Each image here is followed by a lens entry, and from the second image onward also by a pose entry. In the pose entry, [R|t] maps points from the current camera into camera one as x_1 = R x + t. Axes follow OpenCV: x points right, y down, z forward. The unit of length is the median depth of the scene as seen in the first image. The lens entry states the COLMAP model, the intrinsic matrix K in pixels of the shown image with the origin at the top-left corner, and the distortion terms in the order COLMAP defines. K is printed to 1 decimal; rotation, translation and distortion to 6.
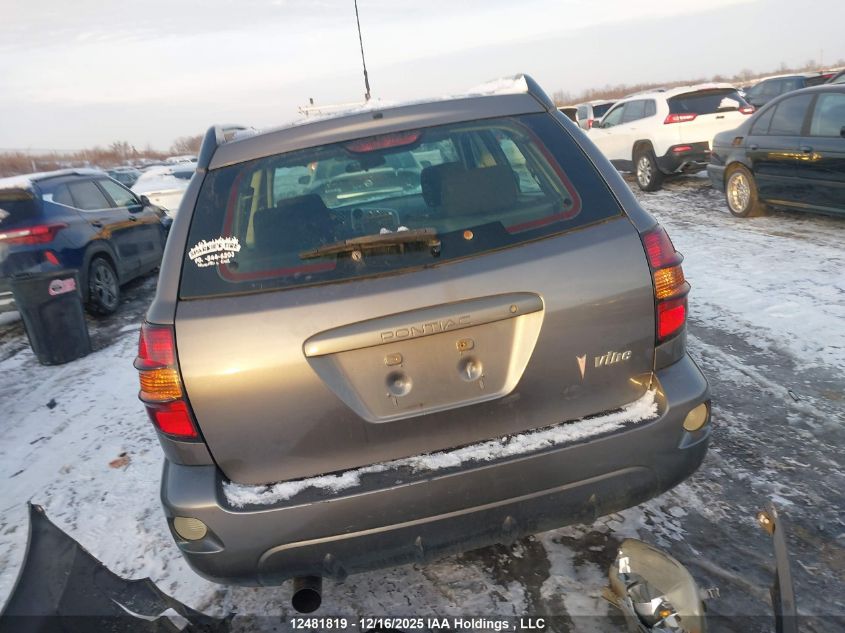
lens RADIAL K [[636.1, 0, 422.5], [0, 636.1, 316.5], [0, 0, 1]] dist [0.073530, -0.055034]
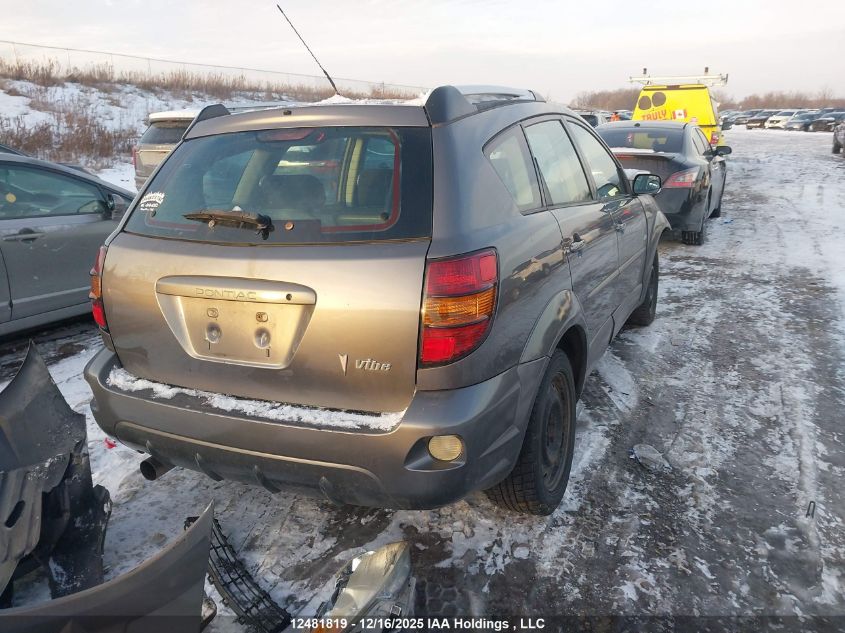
lens RADIAL K [[636.1, 0, 422.5], [0, 636.1, 316.5], [0, 0, 1]] dist [0.073530, -0.055034]
pose [[0.839872, 0.261625, -0.475571, 0.862489], [-0.232747, 0.965118, 0.119900, -0.163782], [0.490350, 0.009987, 0.871468, 0.111297]]
